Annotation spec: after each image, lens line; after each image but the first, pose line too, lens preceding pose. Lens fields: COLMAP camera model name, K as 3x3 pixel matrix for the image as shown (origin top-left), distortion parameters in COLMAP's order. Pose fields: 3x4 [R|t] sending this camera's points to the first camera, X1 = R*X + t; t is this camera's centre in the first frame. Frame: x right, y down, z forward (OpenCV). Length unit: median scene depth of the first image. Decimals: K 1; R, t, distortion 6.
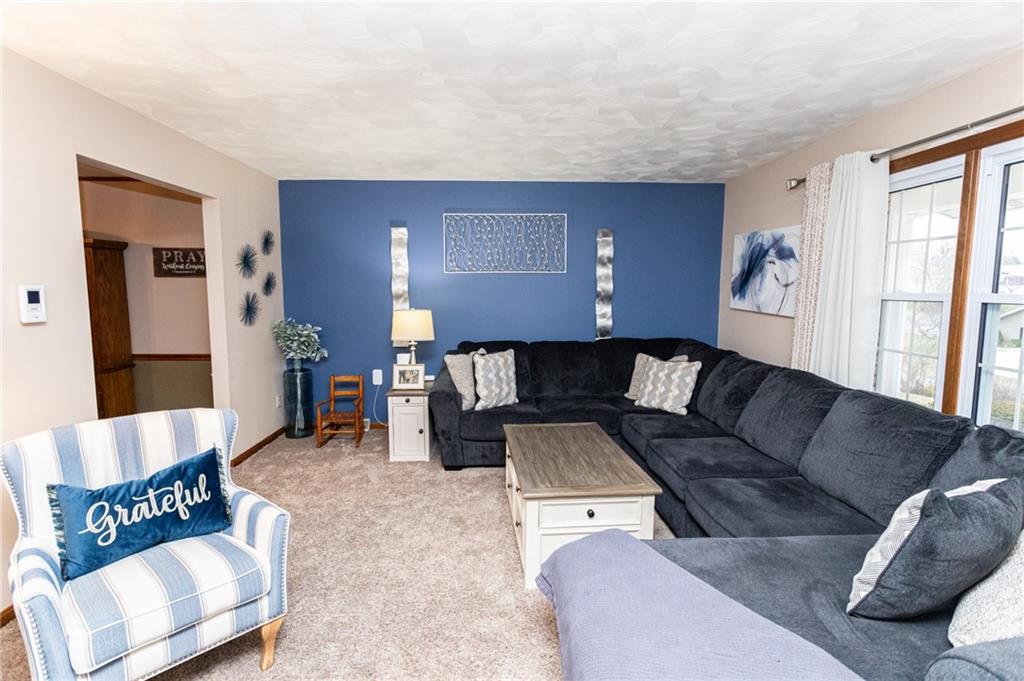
lens RADIAL K [[495.6, 0, 508.5], [0, 495.6, 339.6], [0, 0, 1]] dist [-0.002666, 0.003701]
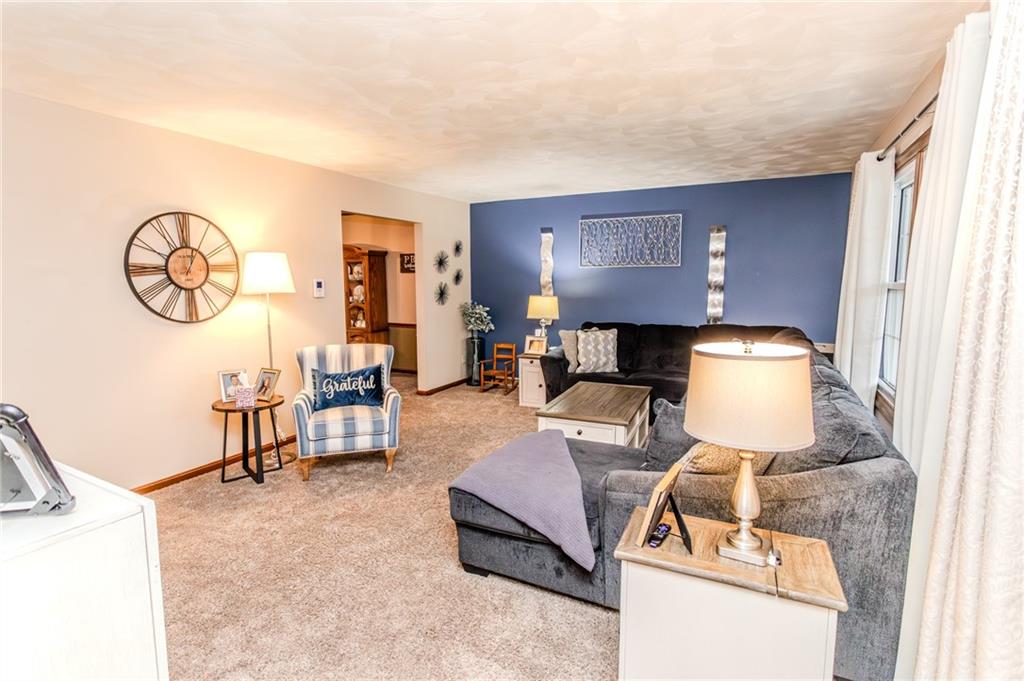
lens RADIAL K [[495.6, 0, 508.6], [0, 495.6, 339.6], [0, 0, 1]] dist [-0.002666, 0.003701]
pose [[0.877242, 0.053818, -0.477022, 0.385633], [-0.046389, 0.998549, 0.027350, 0.026483], [0.477801, -0.001864, 0.878466, -0.227737]]
